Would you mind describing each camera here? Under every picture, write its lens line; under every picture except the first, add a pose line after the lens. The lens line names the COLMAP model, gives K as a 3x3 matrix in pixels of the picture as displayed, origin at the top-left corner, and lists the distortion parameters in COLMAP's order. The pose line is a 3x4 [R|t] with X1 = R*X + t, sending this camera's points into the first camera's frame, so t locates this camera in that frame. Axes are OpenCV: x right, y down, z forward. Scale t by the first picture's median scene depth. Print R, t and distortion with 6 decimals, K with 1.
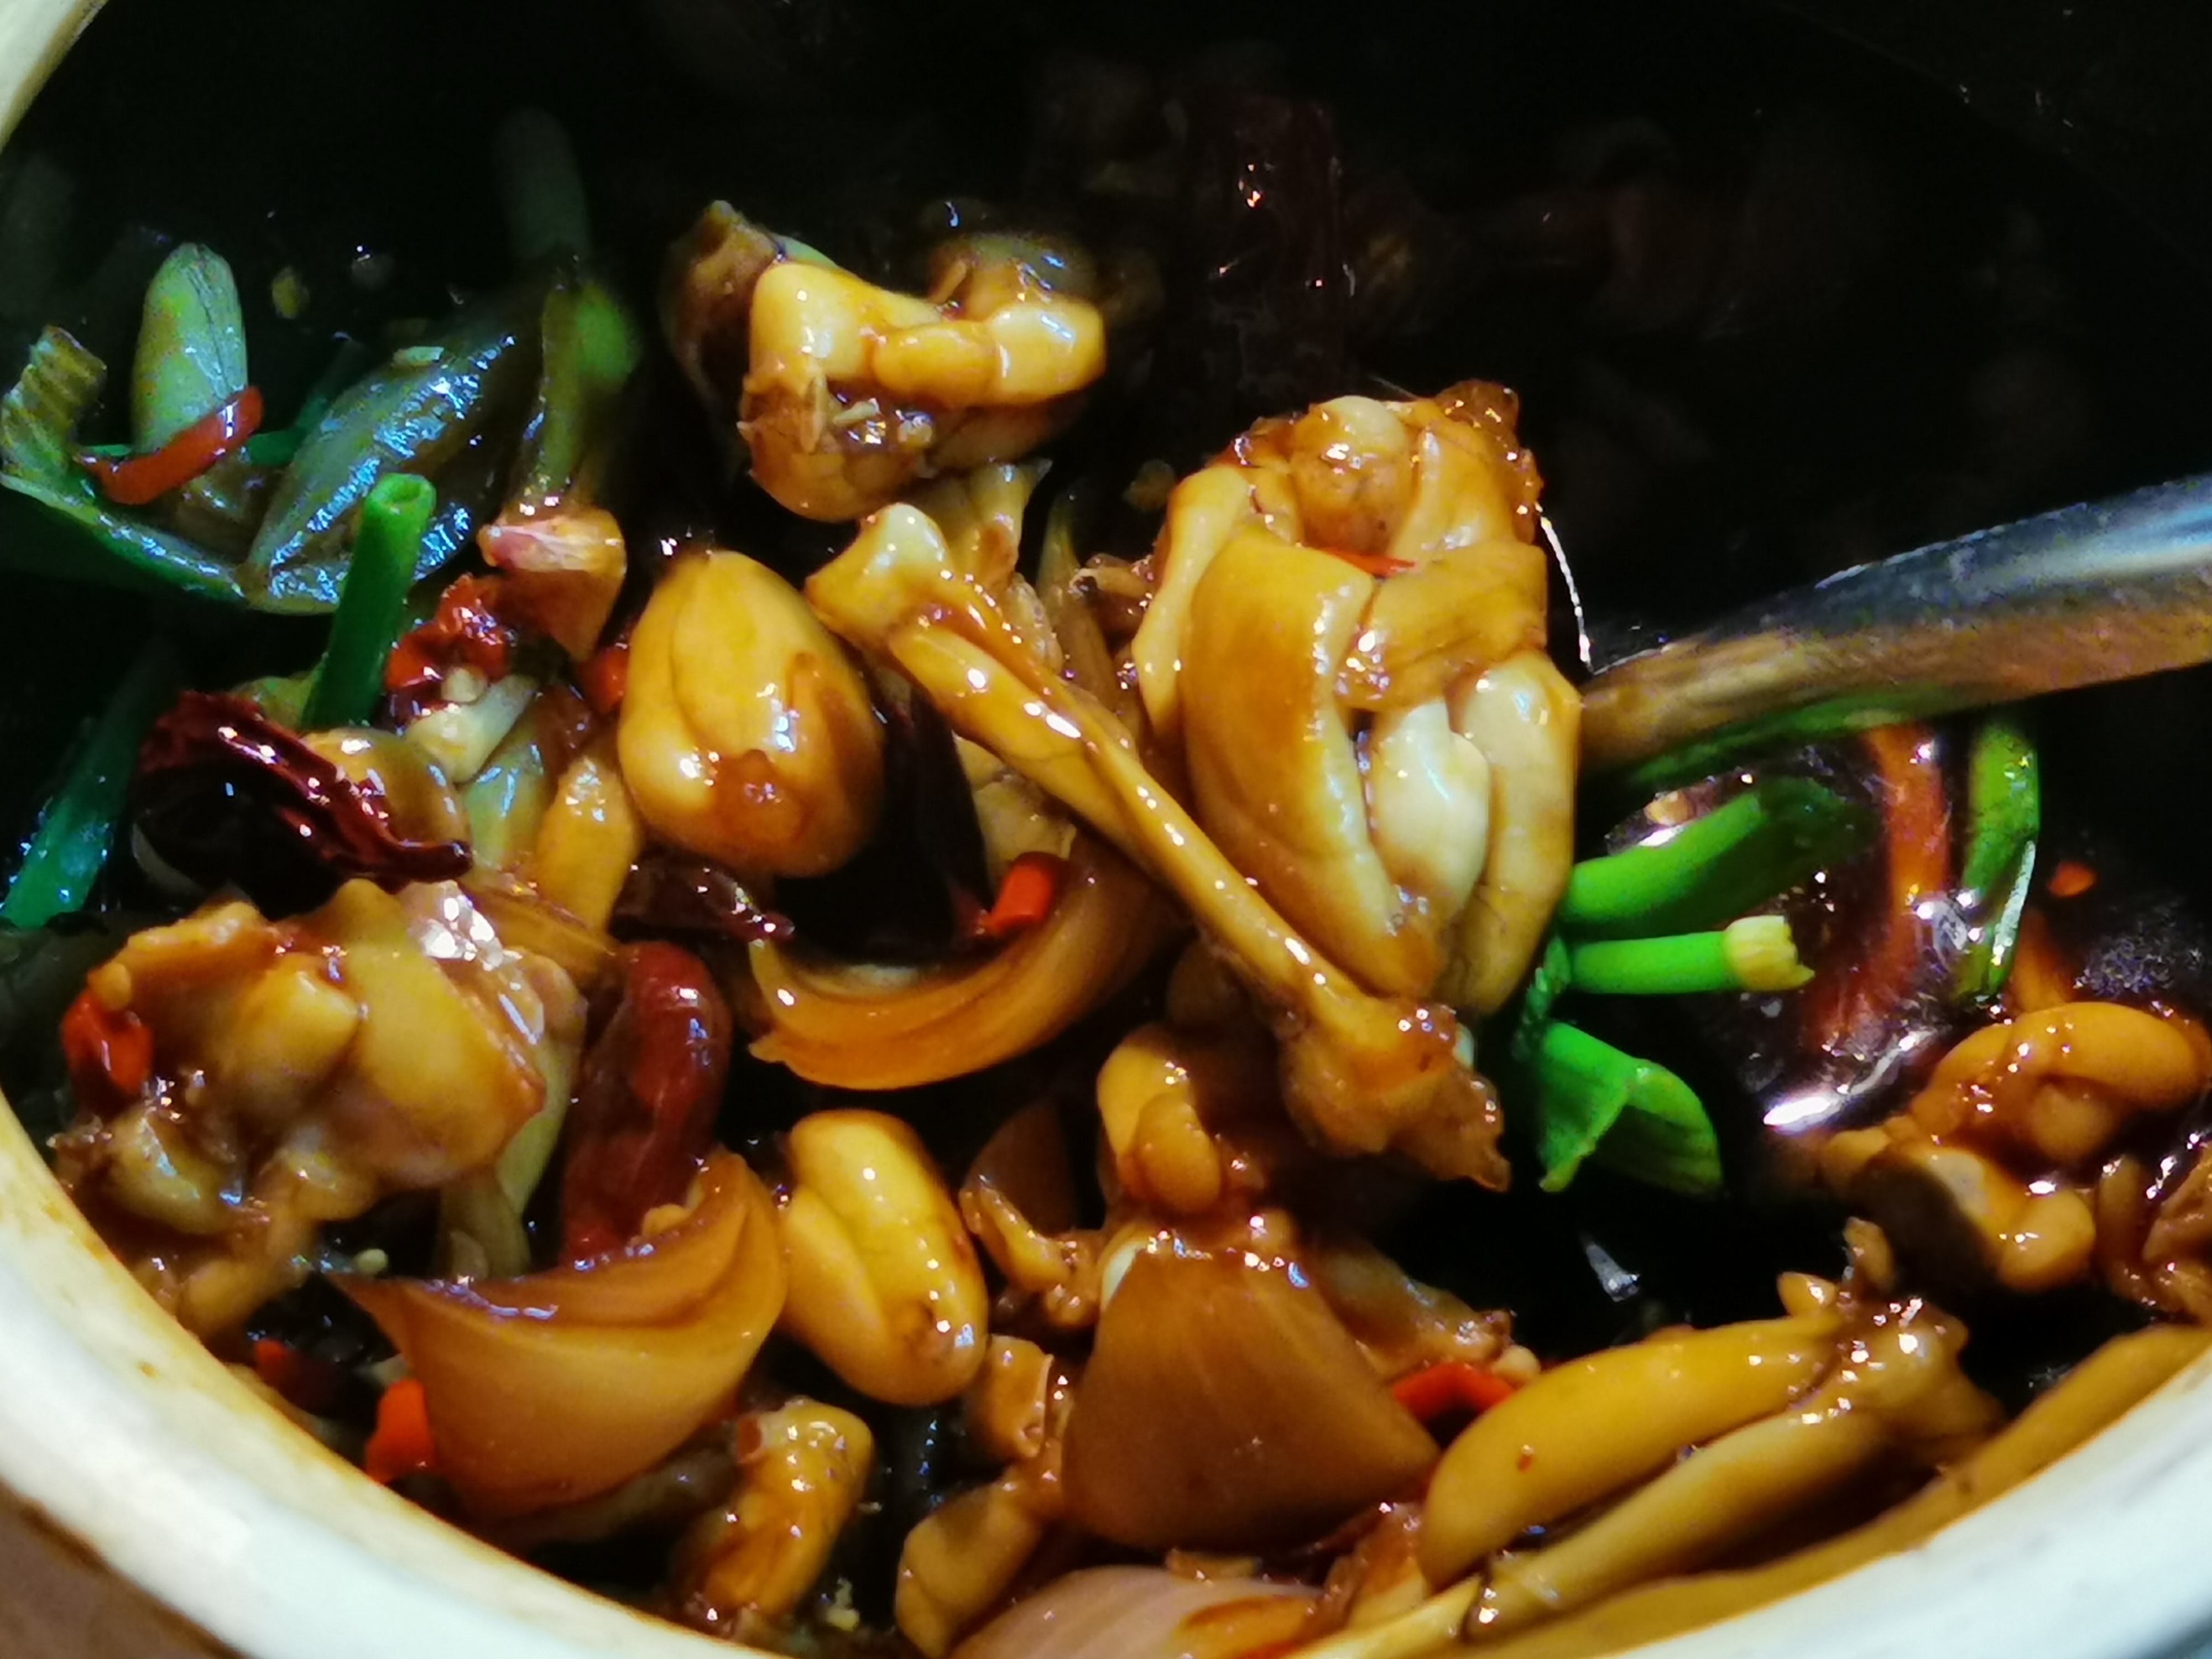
lens RADIAL K [[5621.1, 0, 1106.0], [0, 5621.1, 829.5], [0, 0, 1]] dist [0.250864, -4.897152]
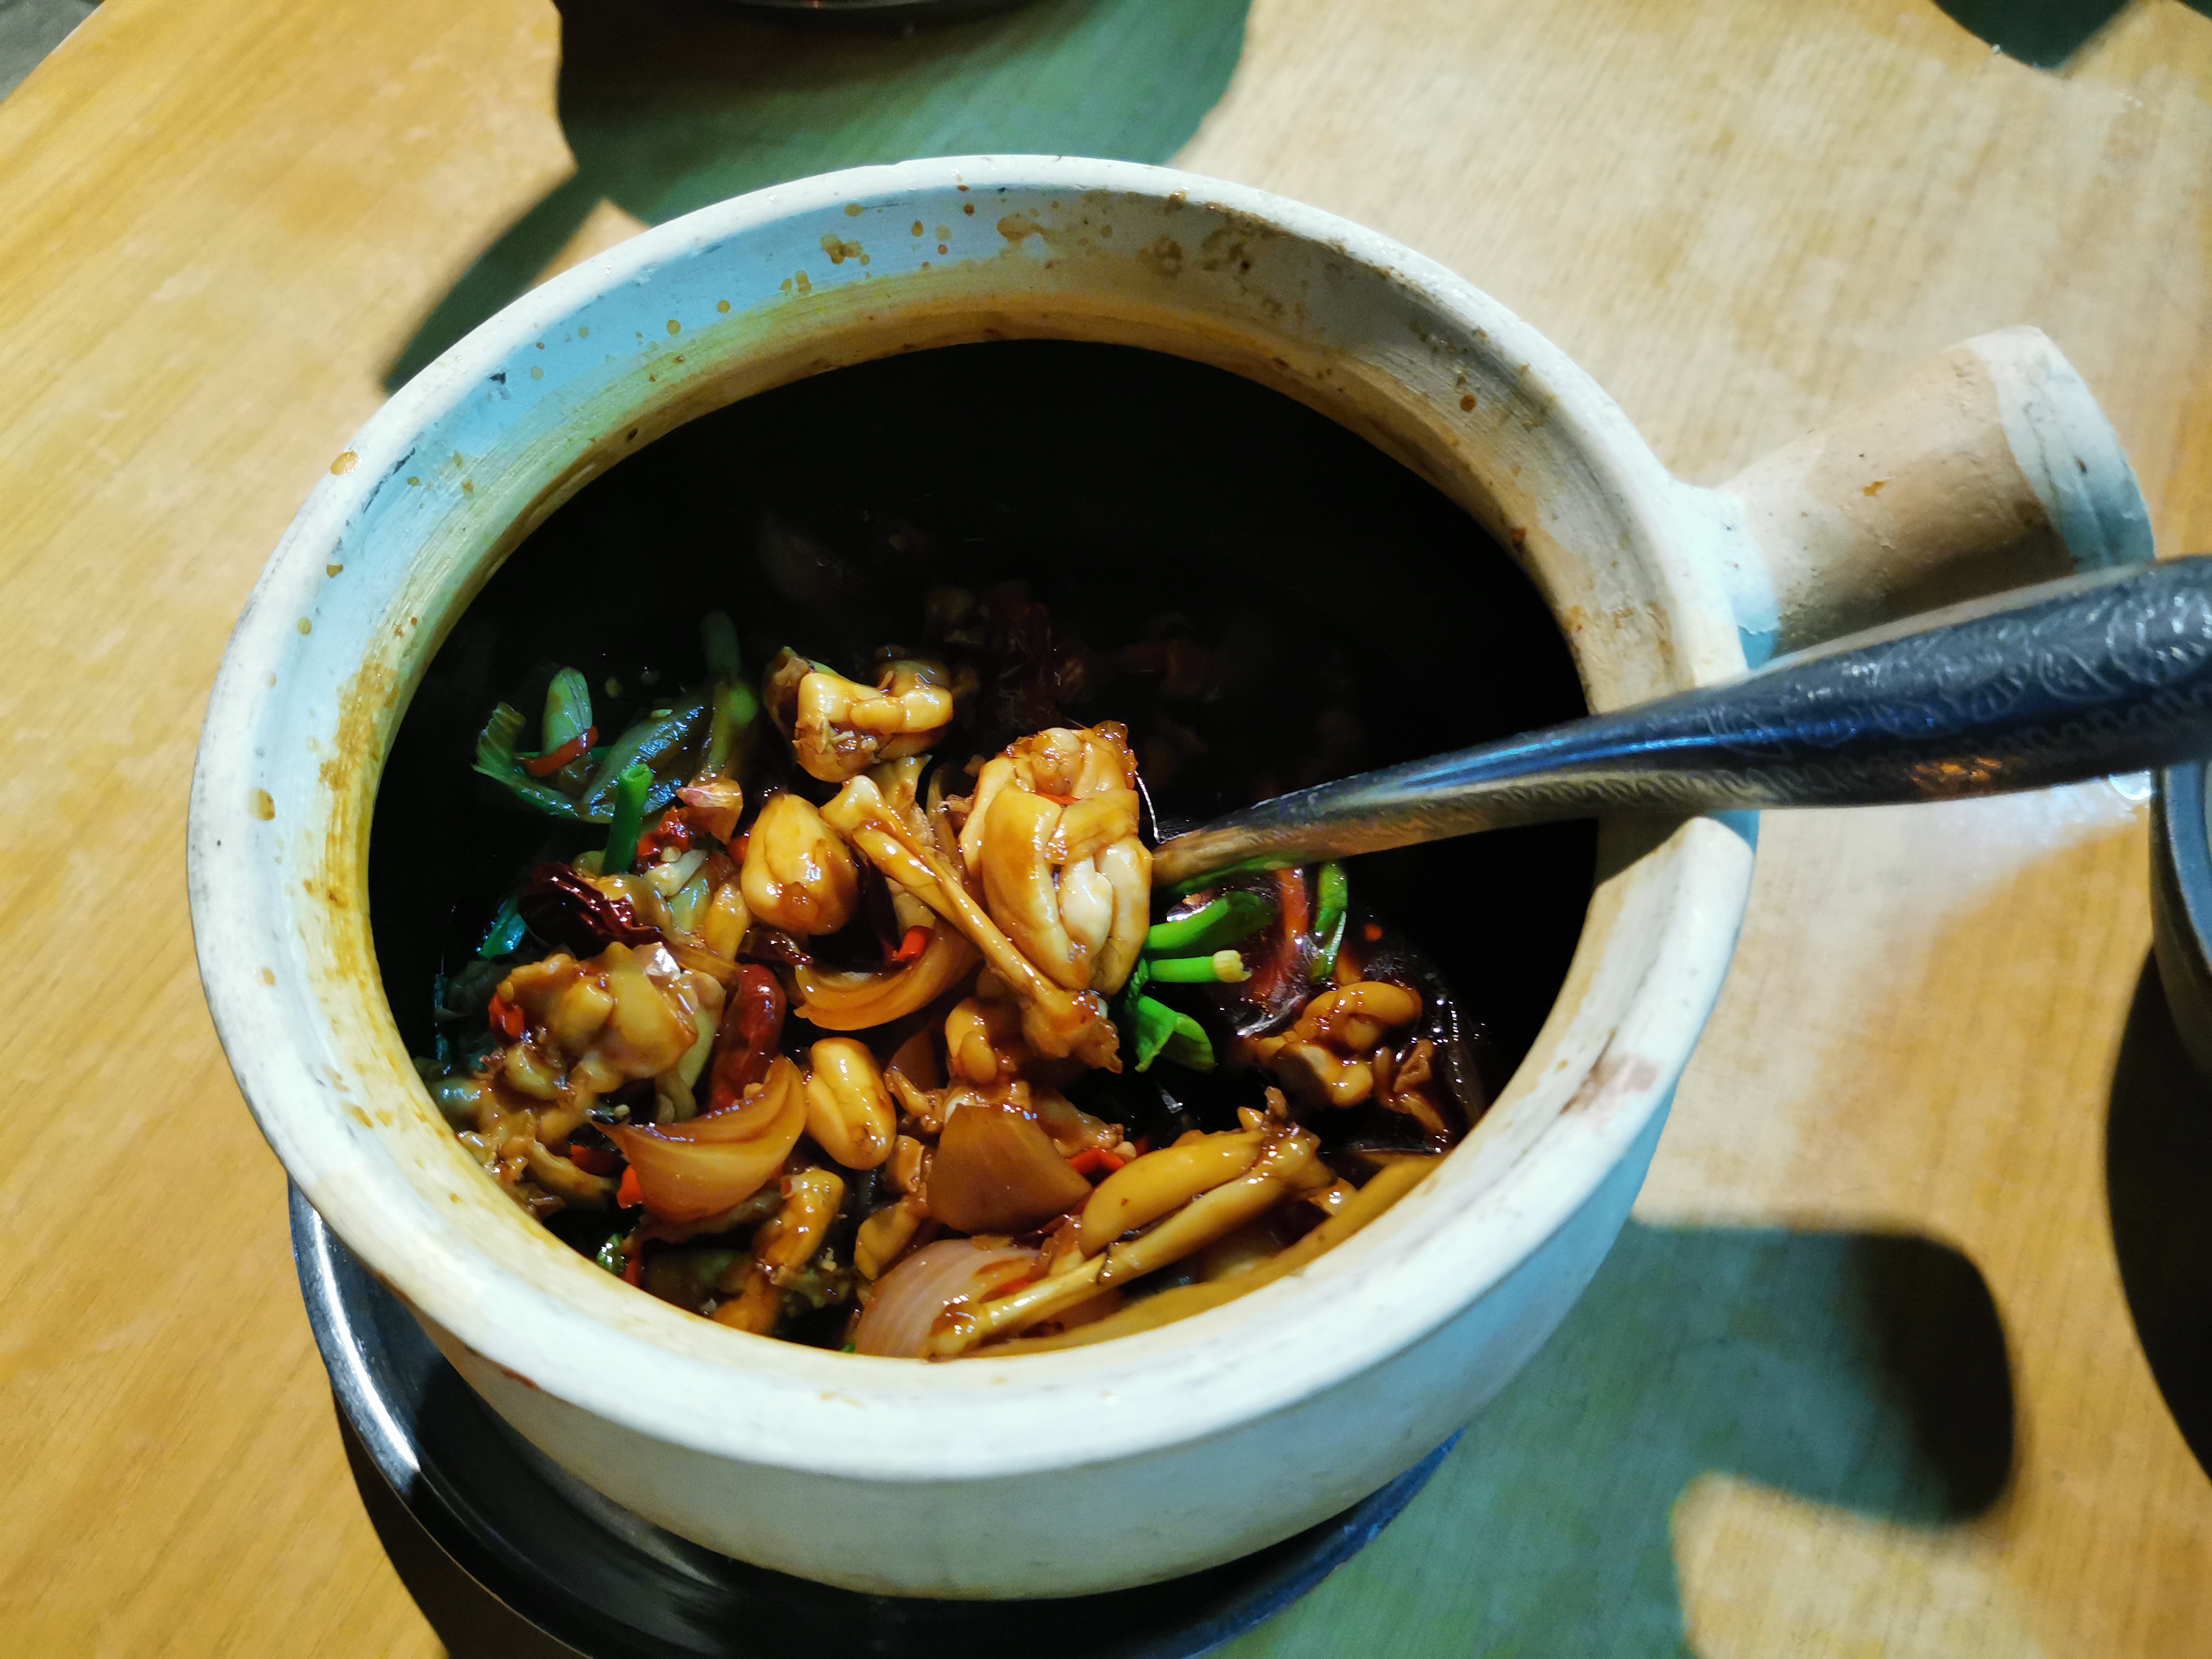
lens RADIAL K [[1710.0, 0, 1106.0], [0, 1710.0, 829.5], [0, 0, 1]] dist [0.005000, -0.118953]
pose [[0.999473, -0.008000, 0.031447, 0.043295], [0.008507, 0.999836, -0.016018, -0.023550], [-0.031313, 0.016277, 0.999377, 0.294427]]
